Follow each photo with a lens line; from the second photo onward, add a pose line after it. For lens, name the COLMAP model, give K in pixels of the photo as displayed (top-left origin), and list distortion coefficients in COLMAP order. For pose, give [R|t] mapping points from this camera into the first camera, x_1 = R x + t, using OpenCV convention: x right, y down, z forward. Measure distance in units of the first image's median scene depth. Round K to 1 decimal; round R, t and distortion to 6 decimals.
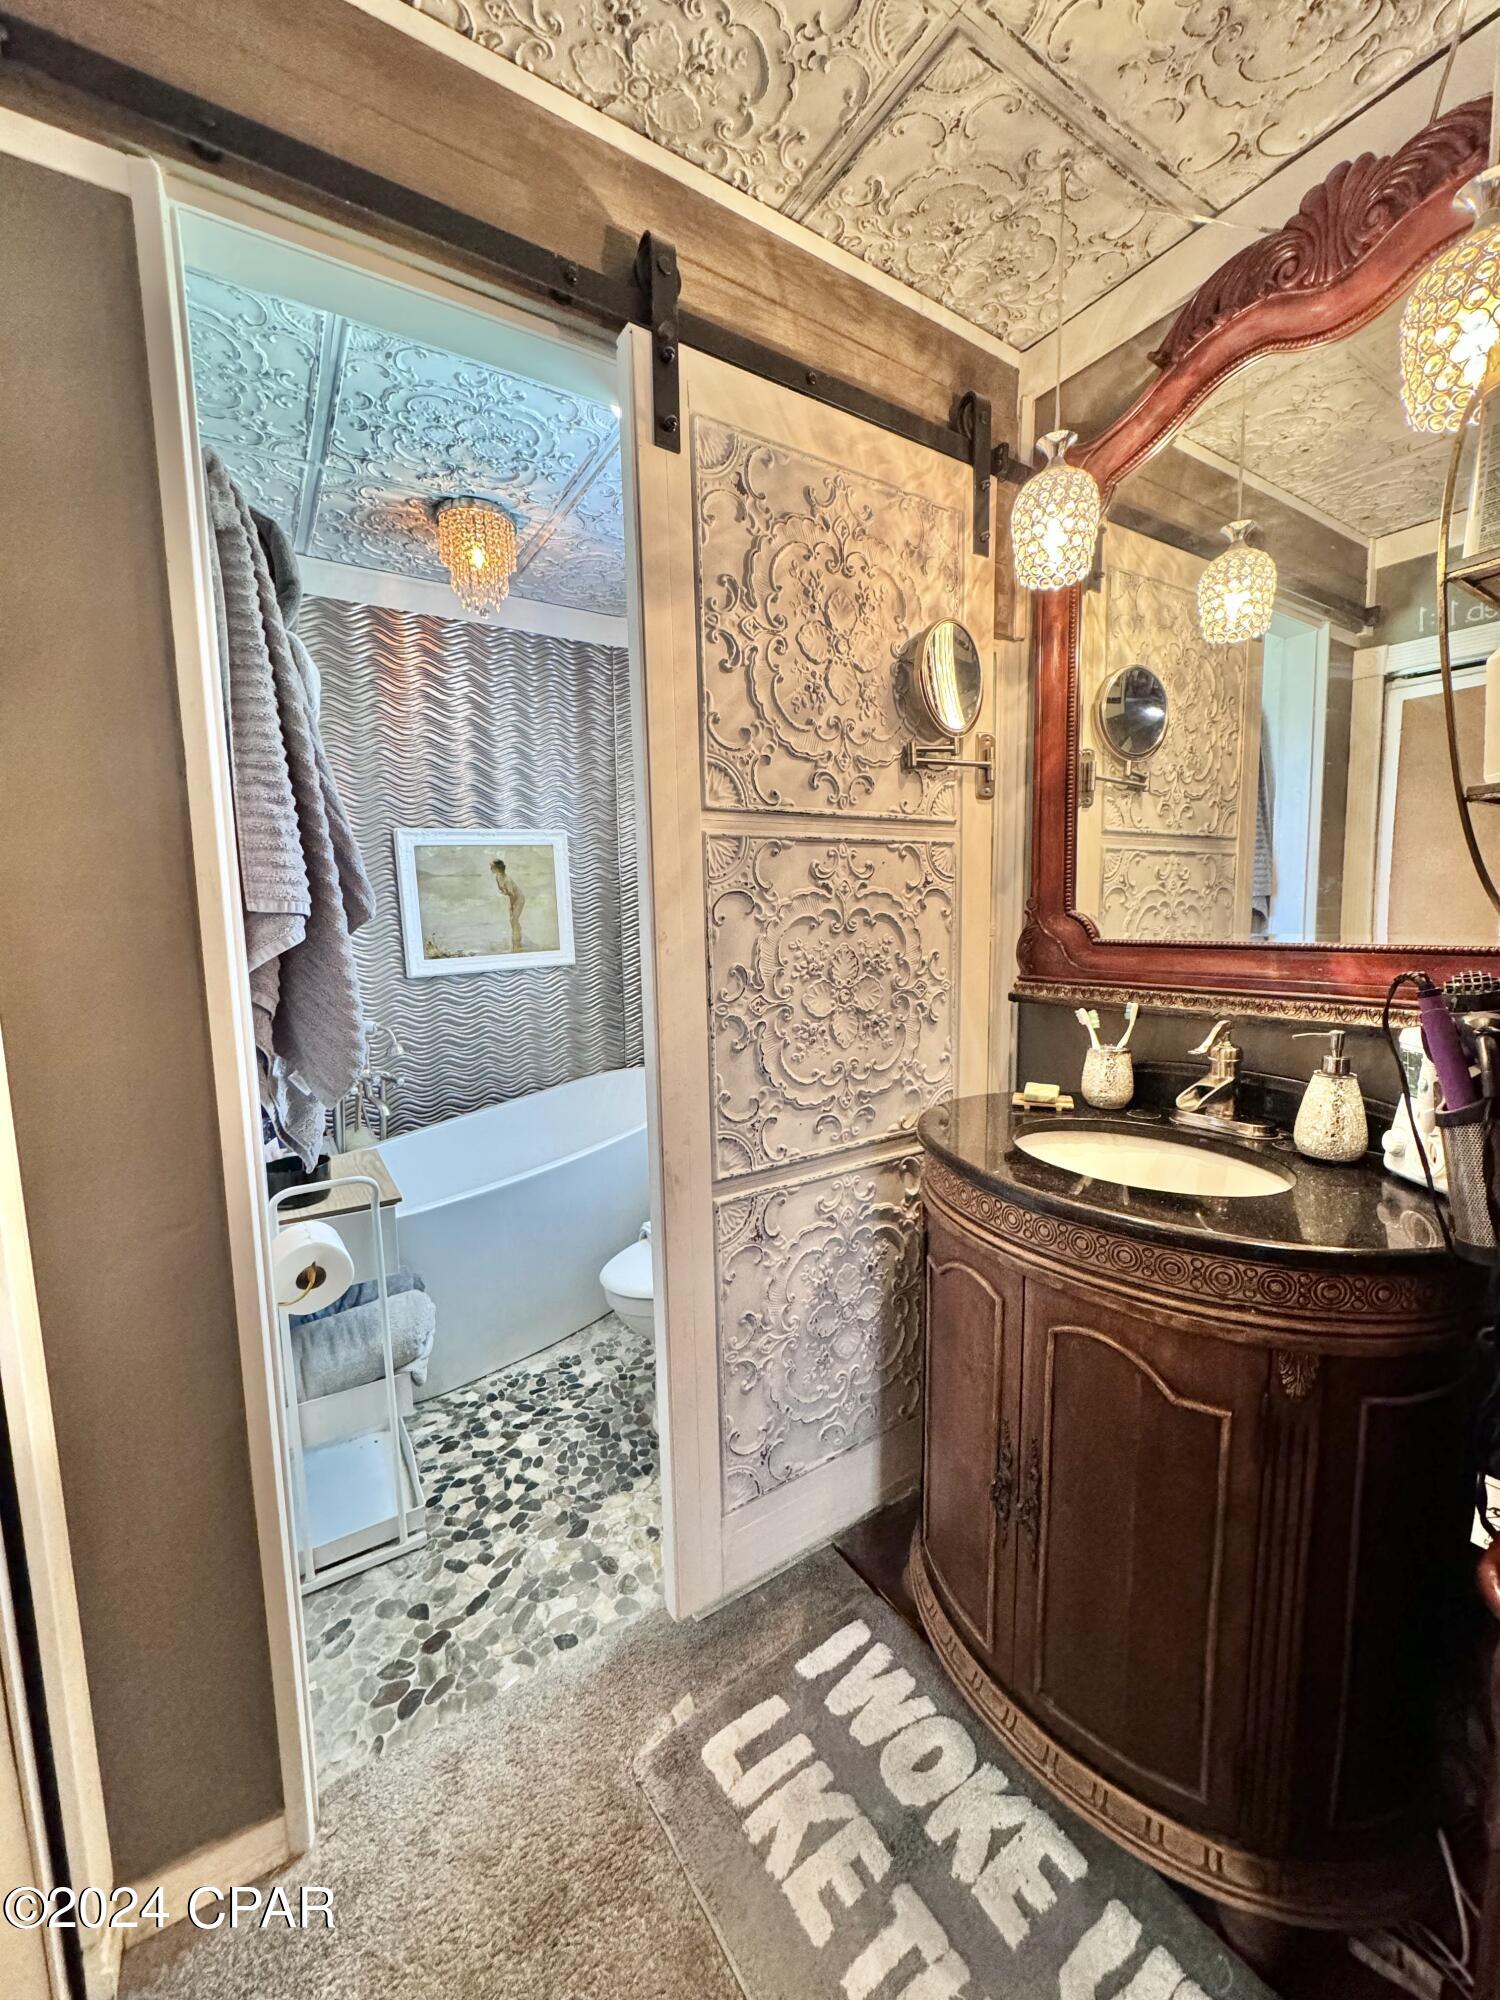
lens RADIAL K [[791.8, 0, 753.5], [0, 791.8, 1000.4], [0, 0, 1]] dist [-0.004361, 0.000572]
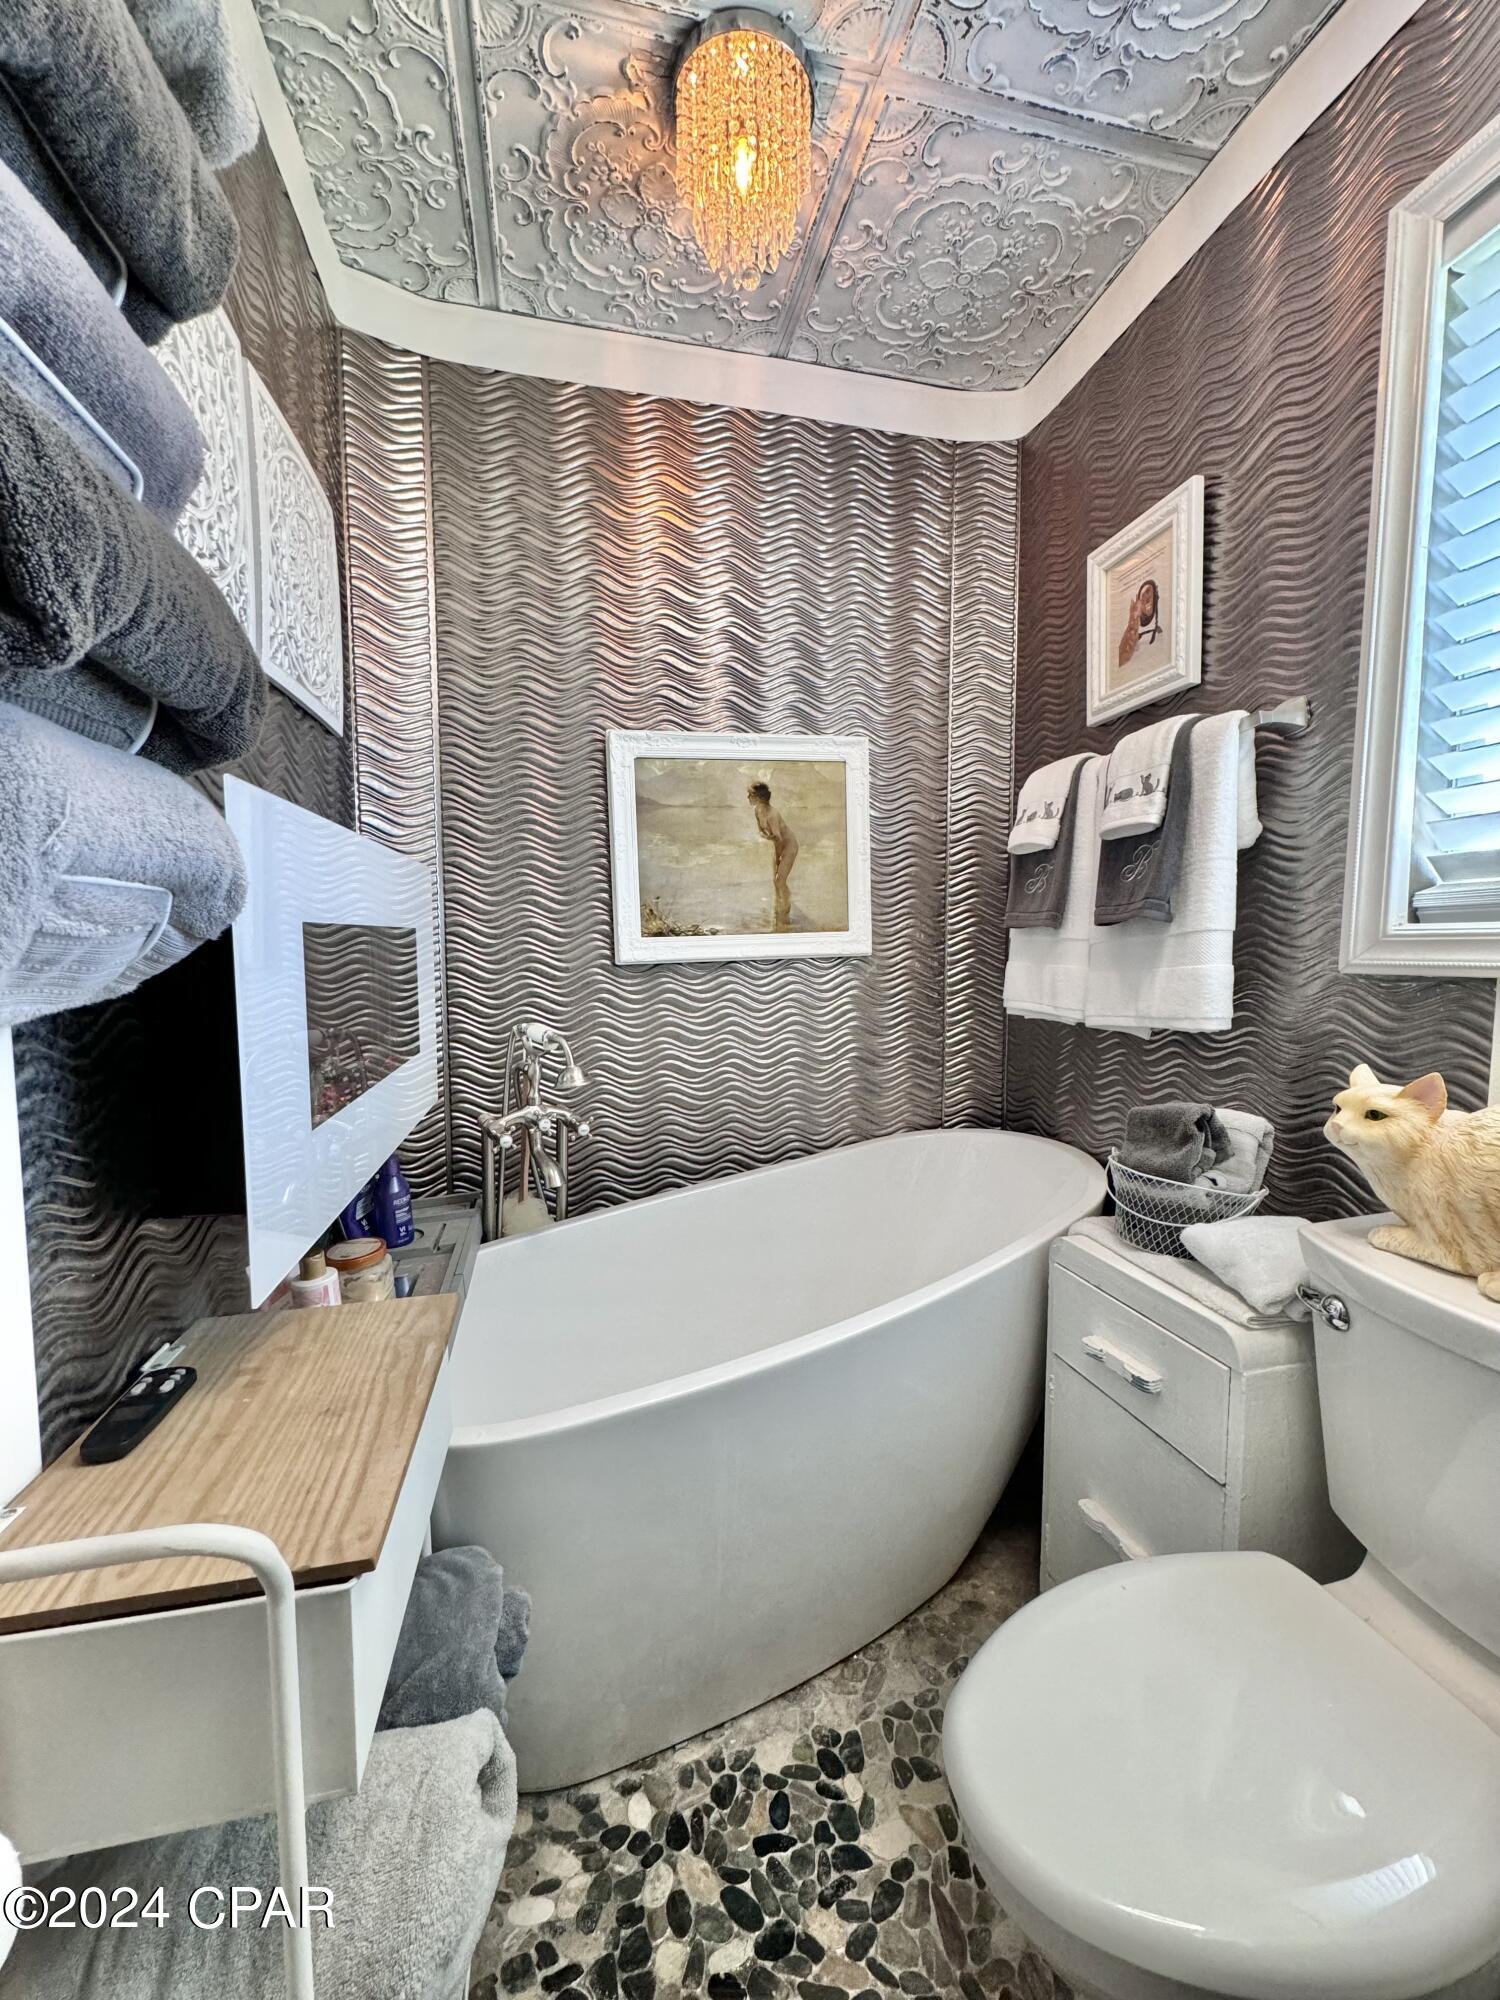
lens RADIAL K [[791.8, 0, 753.5], [0, 791.8, 1000.4], [0, 0, 1]] dist [-0.004361, 0.000572]
pose [[0.943452, 0.036436, -0.329501, -0.117951], [-0.049893, 0.998226, -0.032475, 0.016102], [0.327734, 0.047078, 0.943596, 0.426913]]
